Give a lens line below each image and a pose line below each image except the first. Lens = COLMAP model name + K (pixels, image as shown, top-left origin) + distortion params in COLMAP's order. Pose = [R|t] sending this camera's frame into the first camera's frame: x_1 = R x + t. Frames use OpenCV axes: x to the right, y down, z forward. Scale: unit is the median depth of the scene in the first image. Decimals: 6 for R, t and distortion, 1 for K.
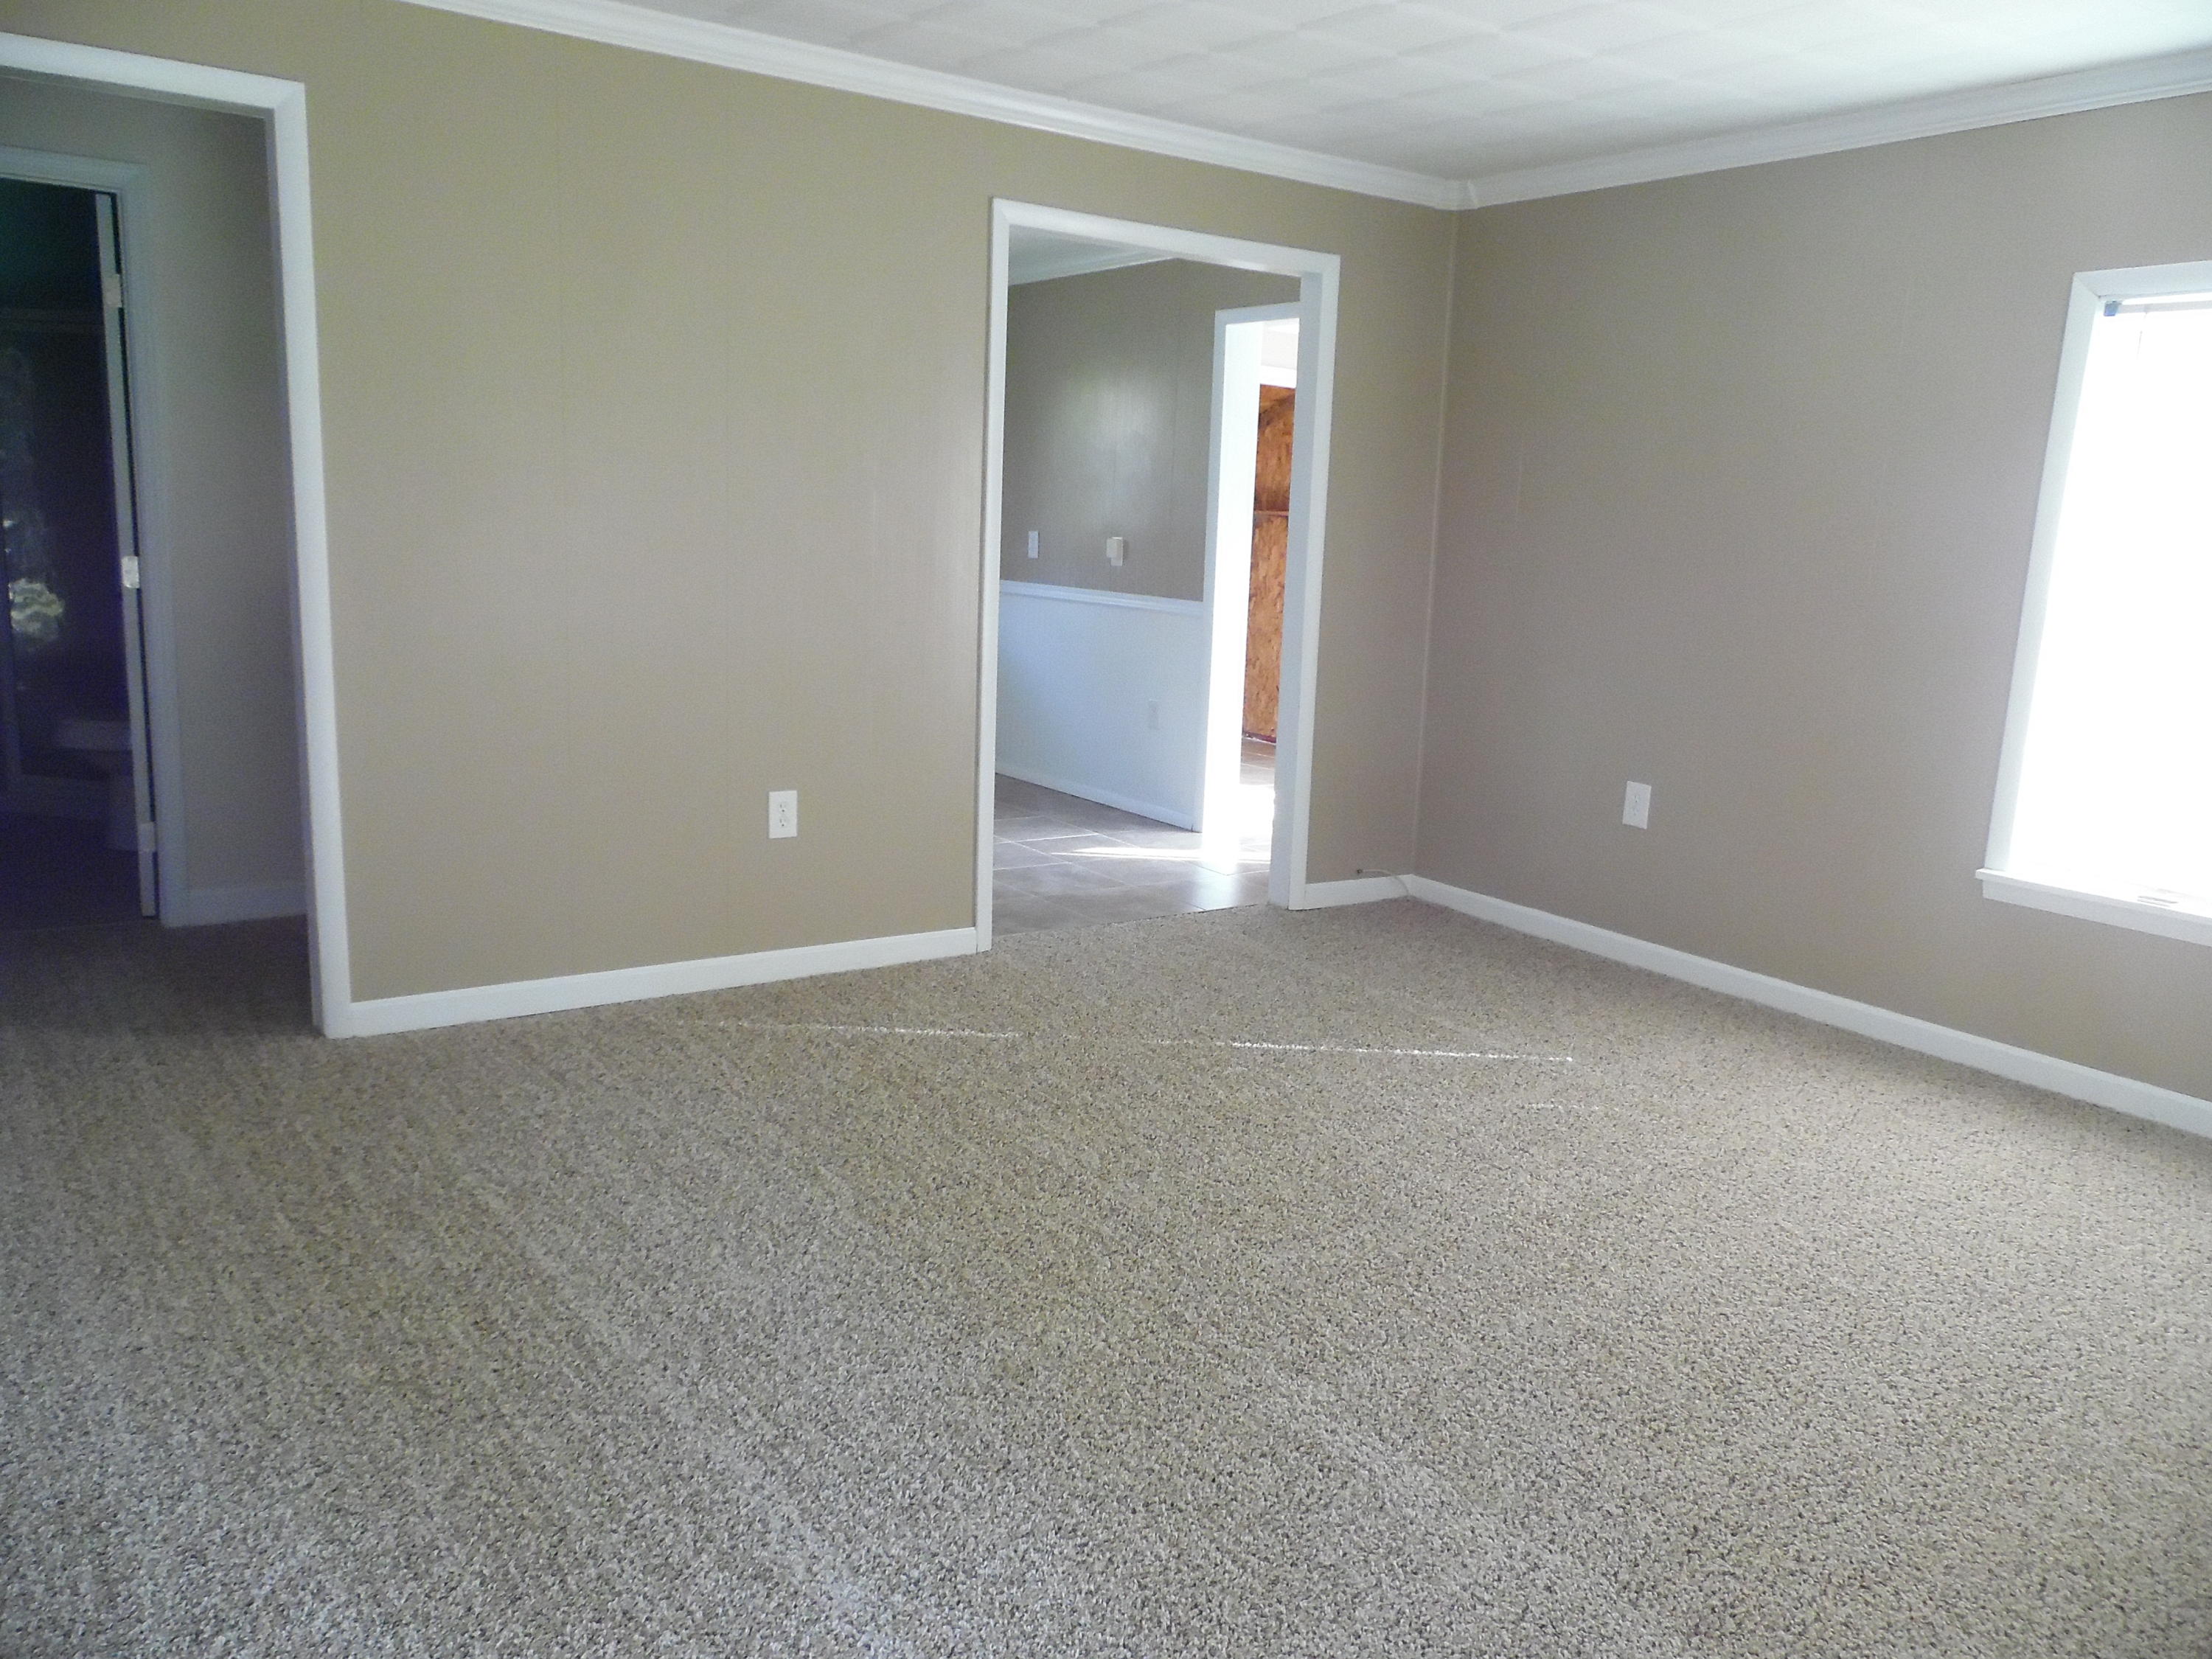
lens RADIAL K [[1648.3, 0, 1106.0], [0, 1648.3, 829.5], [0, 0, 1]] dist [-0.055380, 0.106145]
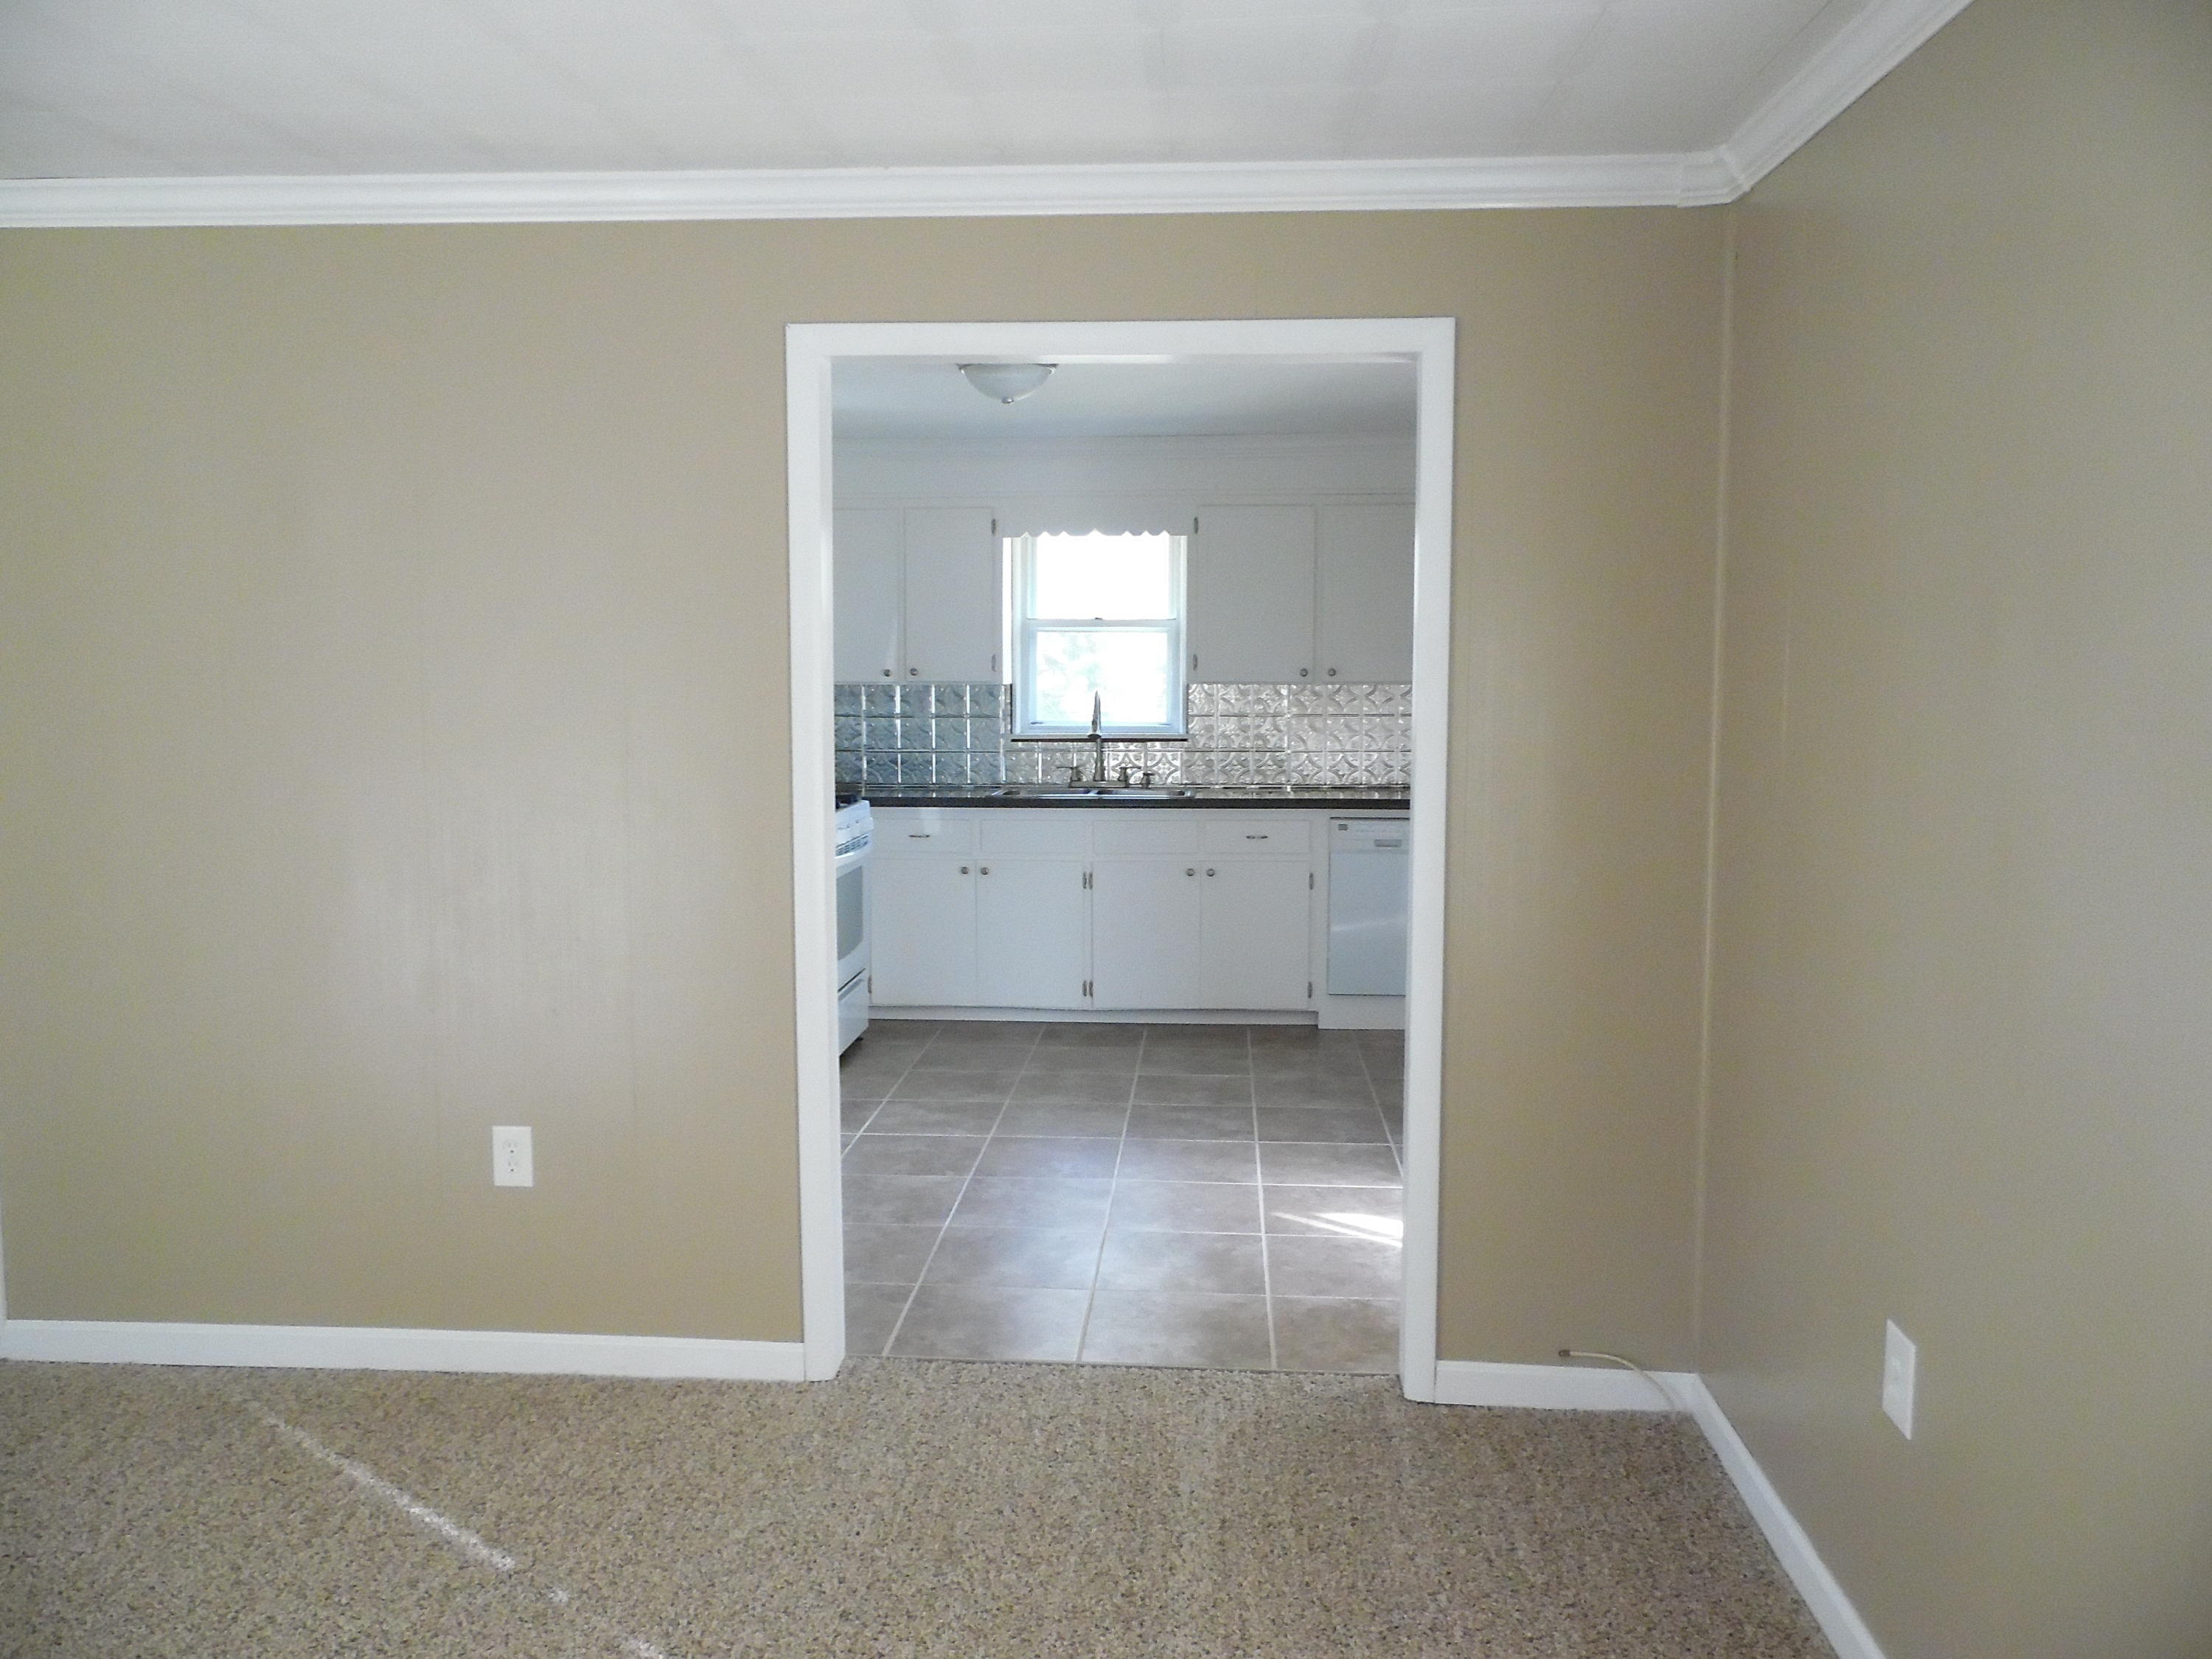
lens RADIAL K [[1648.3, 0, 1106.0], [0, 1648.3, 829.5], [0, 0, 1]] dist [-0.055380, 0.106145]
pose [[0.786609, 0.027421, -0.616842, 0.482875], [-0.091262, 0.993204, -0.072227, -0.129242], [0.610669, 0.113108, 0.783766, 0.550961]]
